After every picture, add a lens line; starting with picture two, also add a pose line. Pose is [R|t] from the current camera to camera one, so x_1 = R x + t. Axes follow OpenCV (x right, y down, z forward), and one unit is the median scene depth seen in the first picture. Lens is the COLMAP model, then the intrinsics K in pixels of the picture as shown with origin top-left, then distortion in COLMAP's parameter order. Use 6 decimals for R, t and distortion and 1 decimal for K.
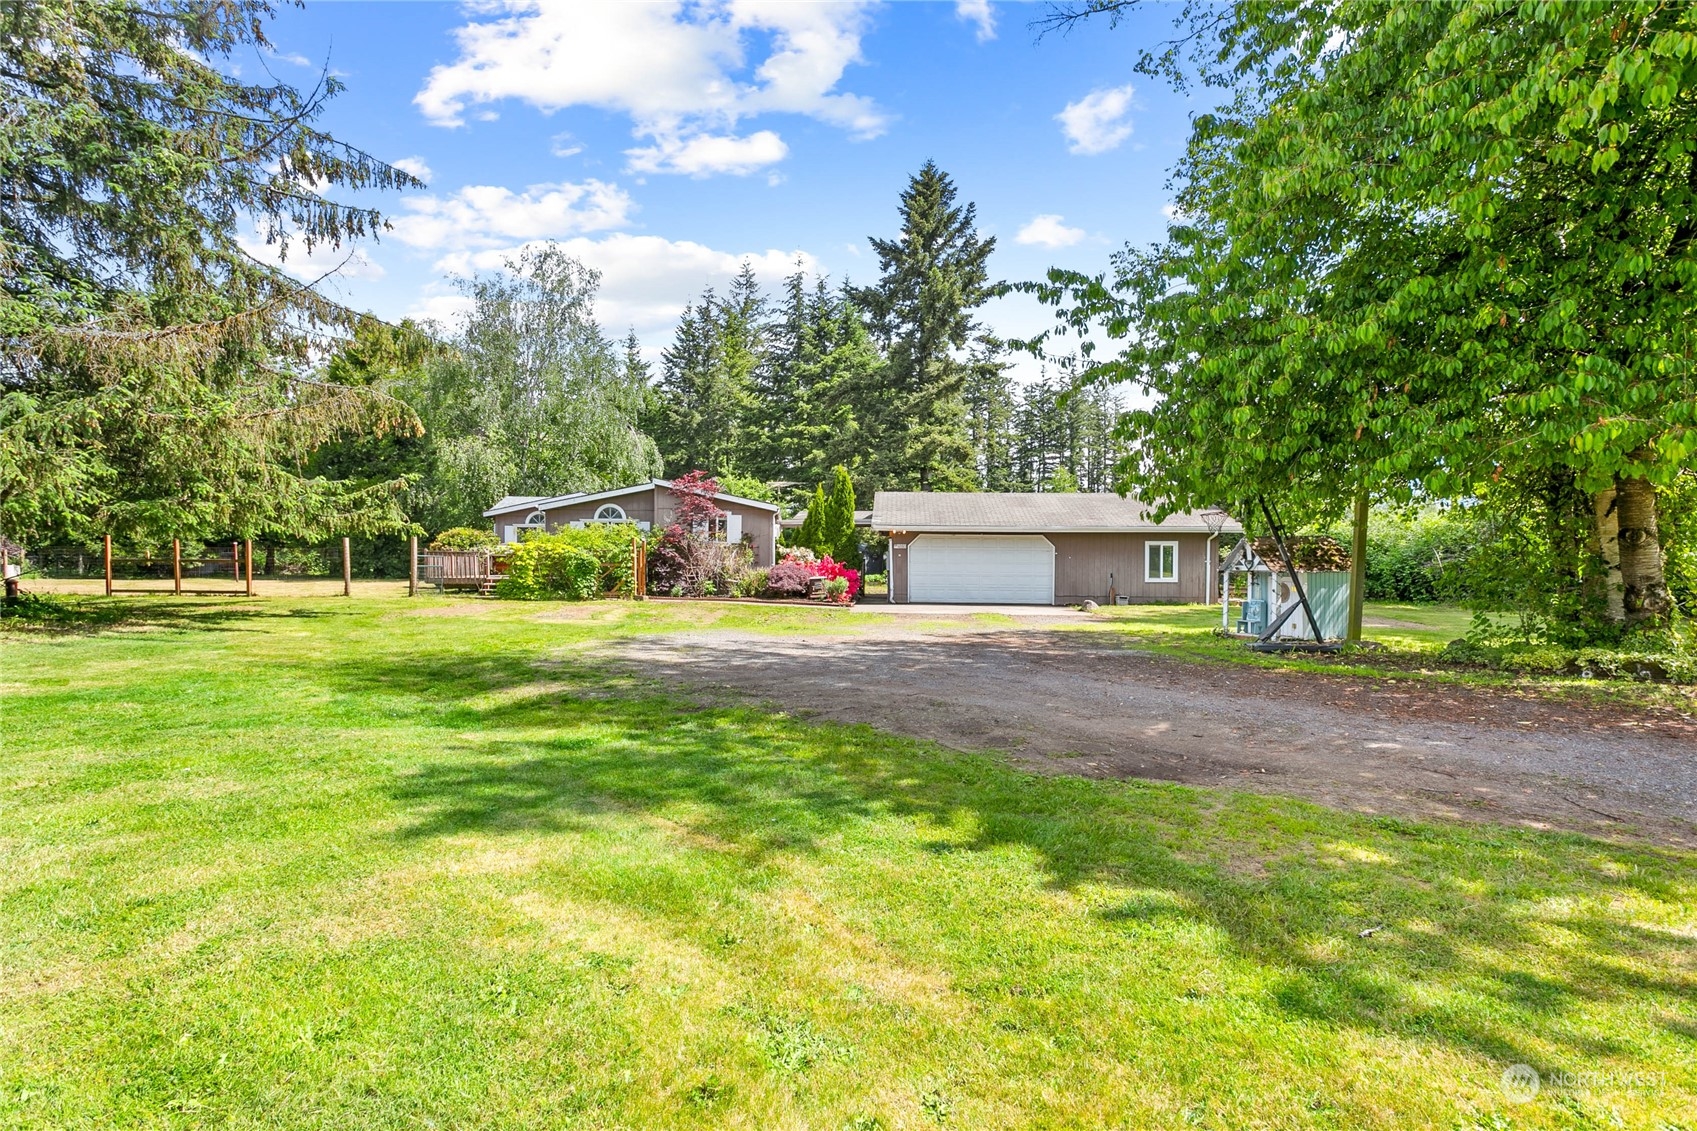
lens RADIAL K [[804.3, 0, 848.5], [0, 804.3, 565.5], [0, 0, 1]] dist [-0.000519, 0.000639]
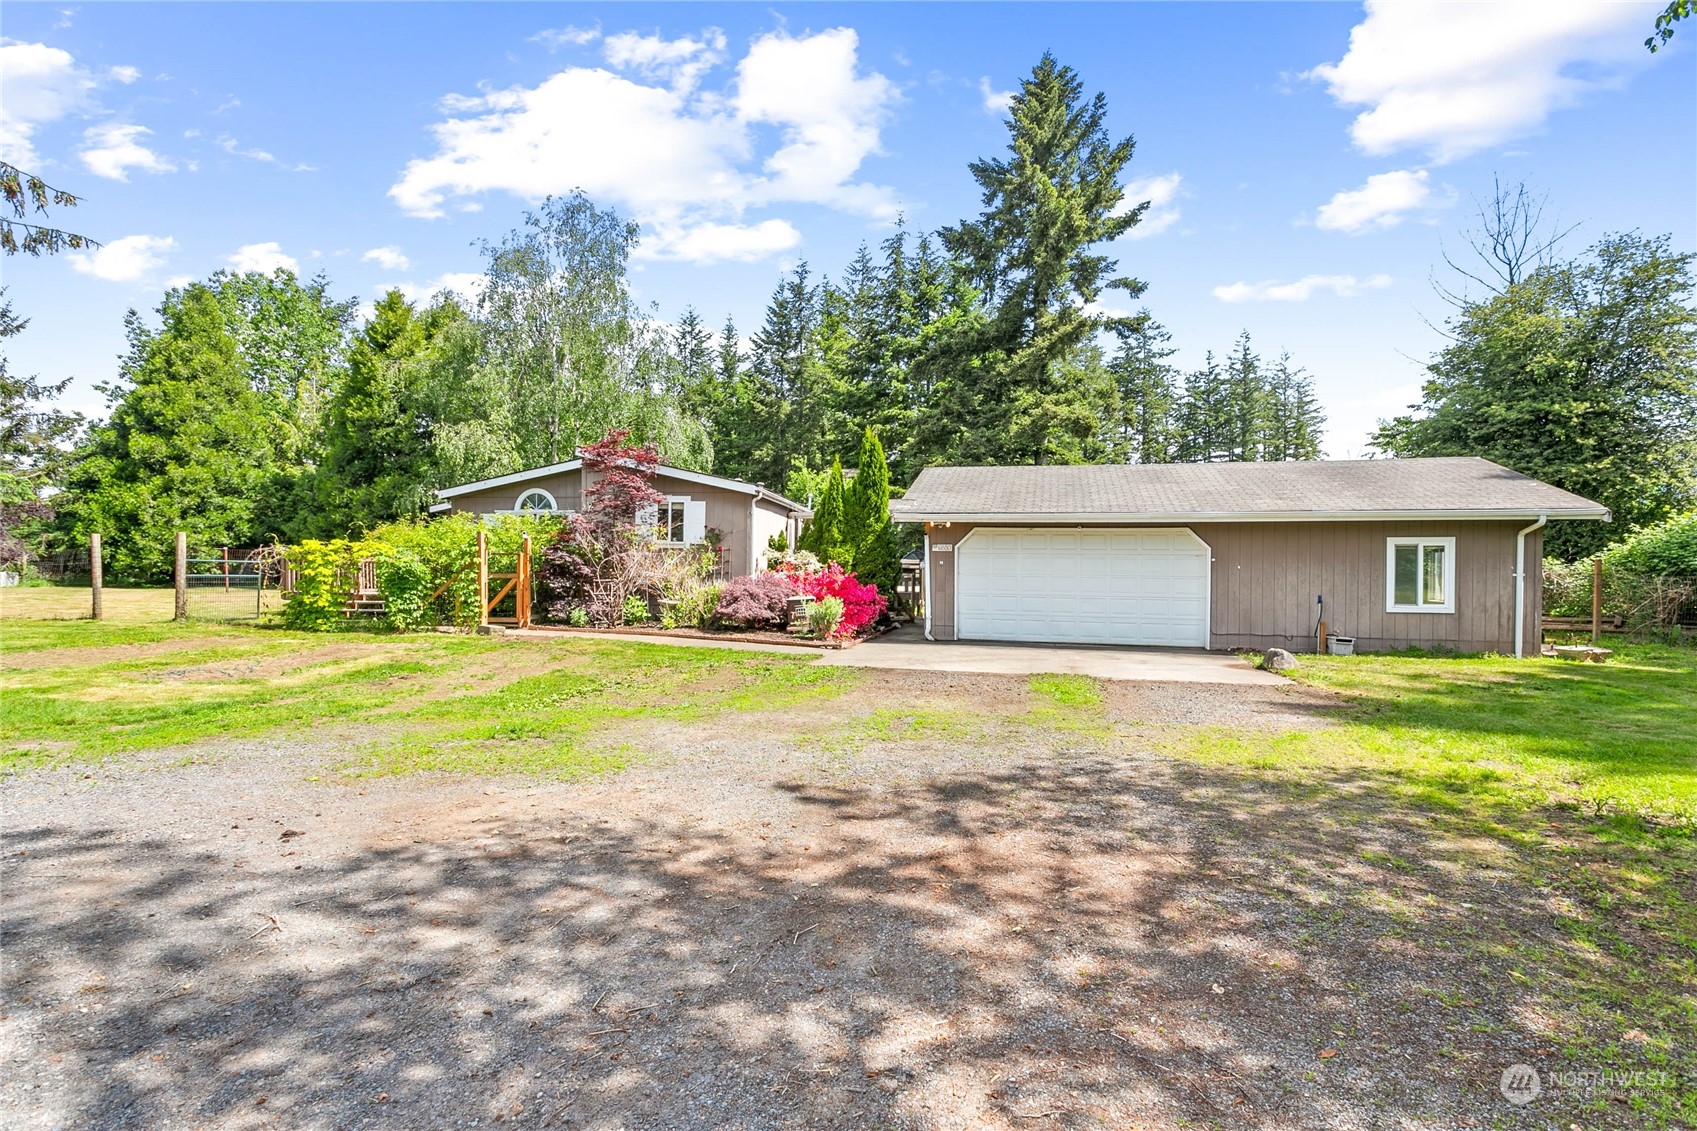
lens RADIAL K [[795.9, 0, 848.6], [0, 795.9, 568.6], [0, 0, 1]] dist [0.003358, -0.000170]
pose [[0.982082, 0.003701, -0.188418, 0.062977], [-0.005429, 0.999948, -0.008653, -0.001360], [0.188376, 0.009521, 0.982051, 0.225477]]
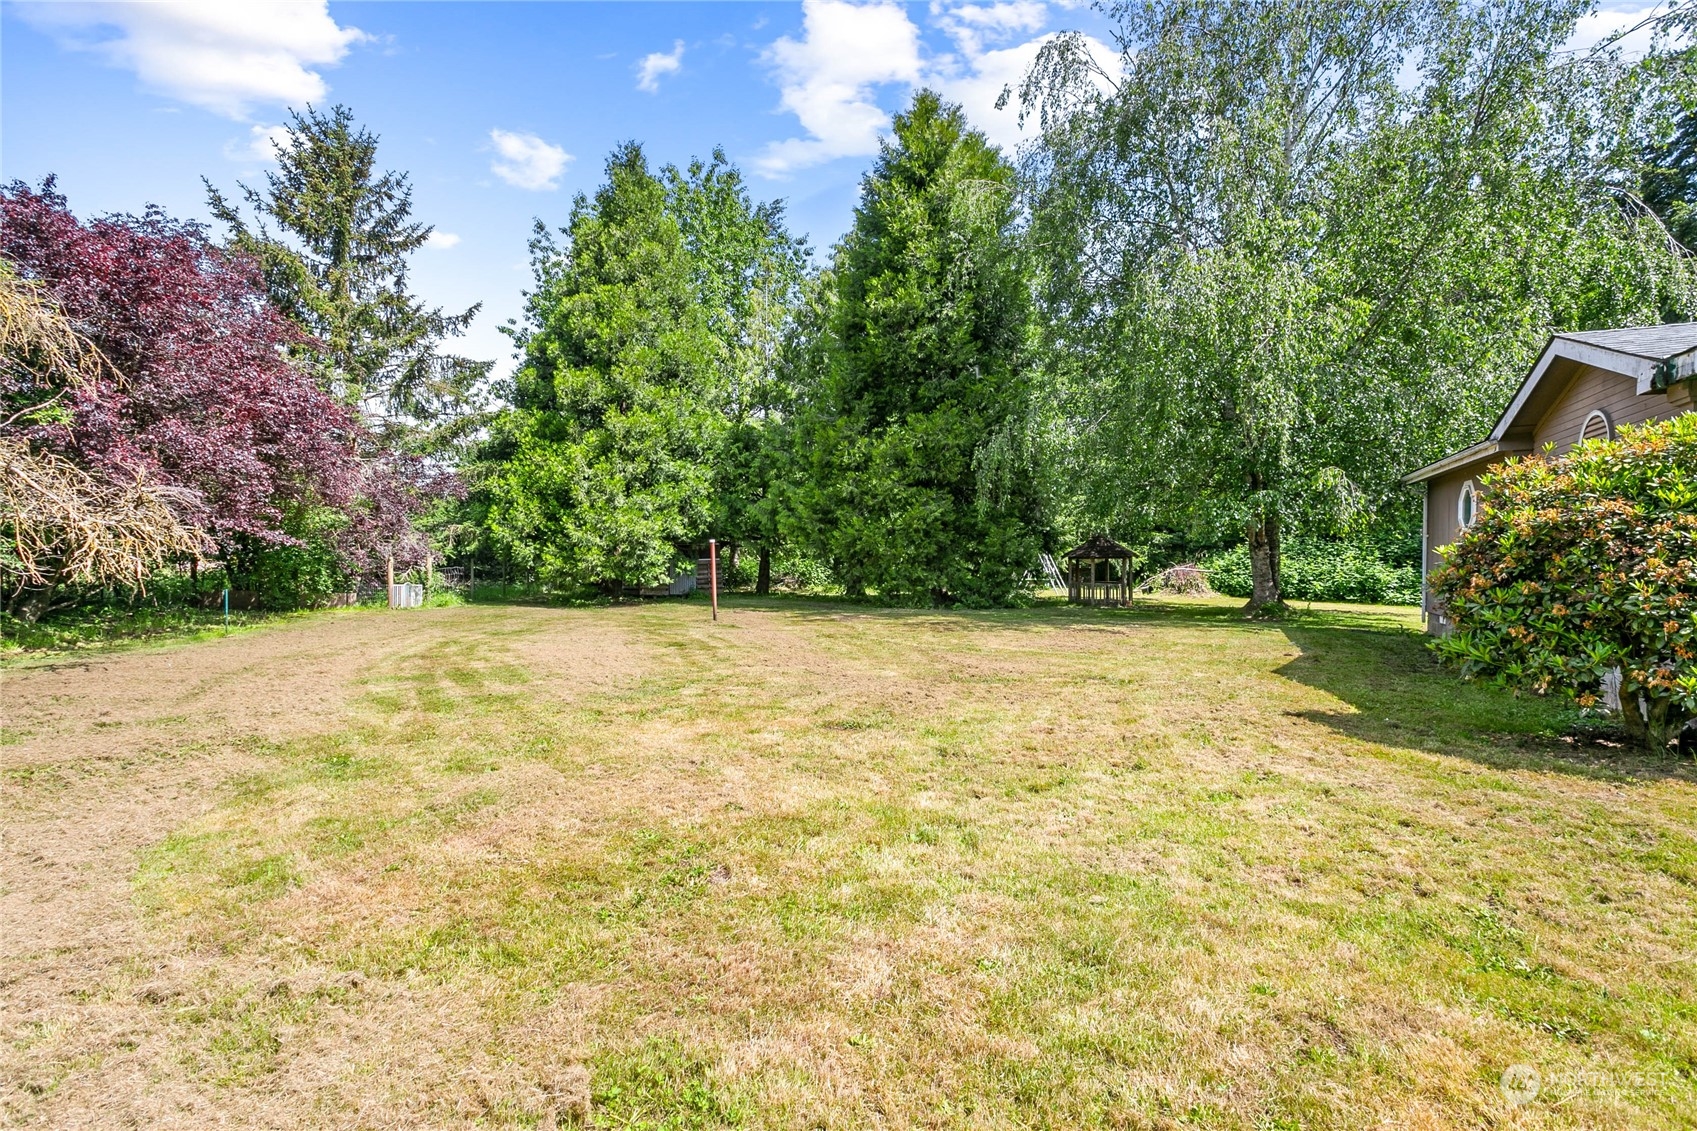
lens RADIAL K [[804.3, 0, 848.5], [0, 804.3, 565.5], [0, 0, 1]] dist [-0.000519, 0.000639]
pose [[0.874485, -0.001257, -0.485050, -0.378786], [-0.000388, 0.999995, -0.003291, -0.009385], [0.485052, 0.003066, 0.874480, 0.511967]]
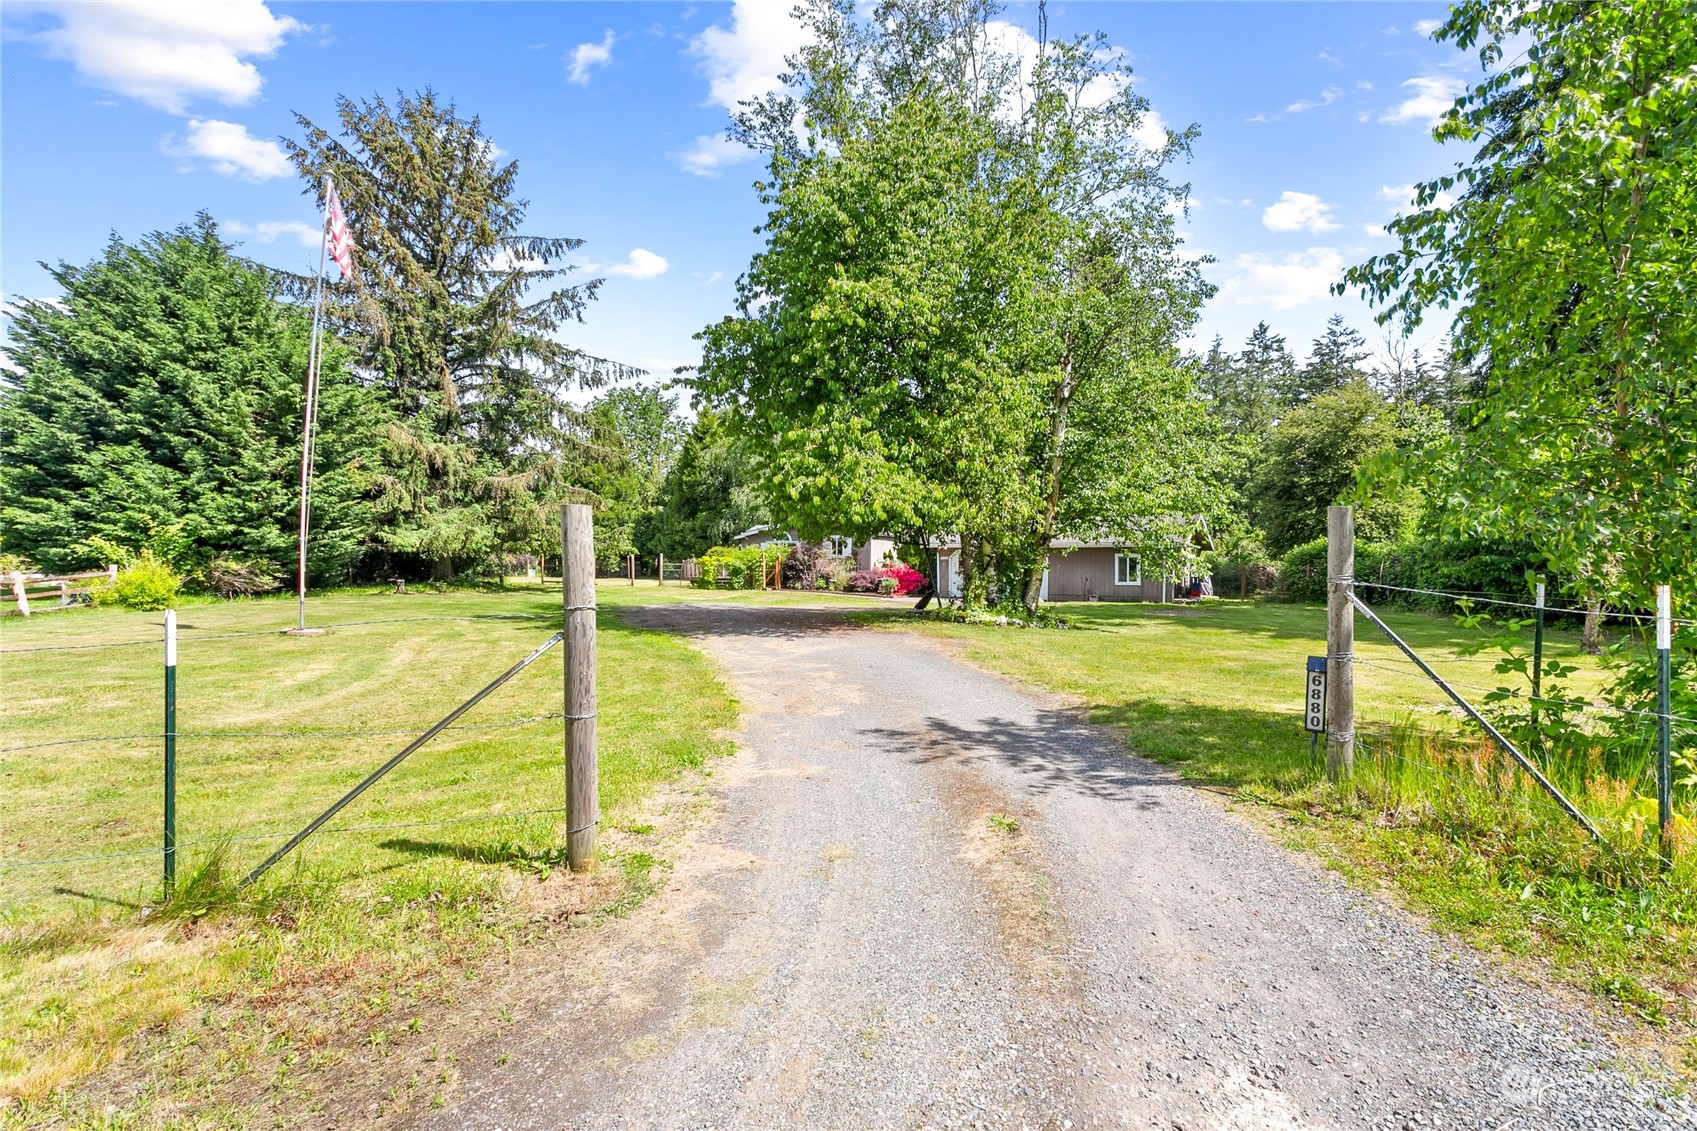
lens RADIAL K [[804.3, 0, 848.5], [0, 804.3, 565.5], [0, 0, 1]] dist [-0.000519, 0.000639]
pose [[0.884218, 0.002141, -0.467070, 0.339236], [-0.007934, 0.999914, -0.010436, 0.003470], [0.467008, 0.012934, 0.884159, -0.204323]]
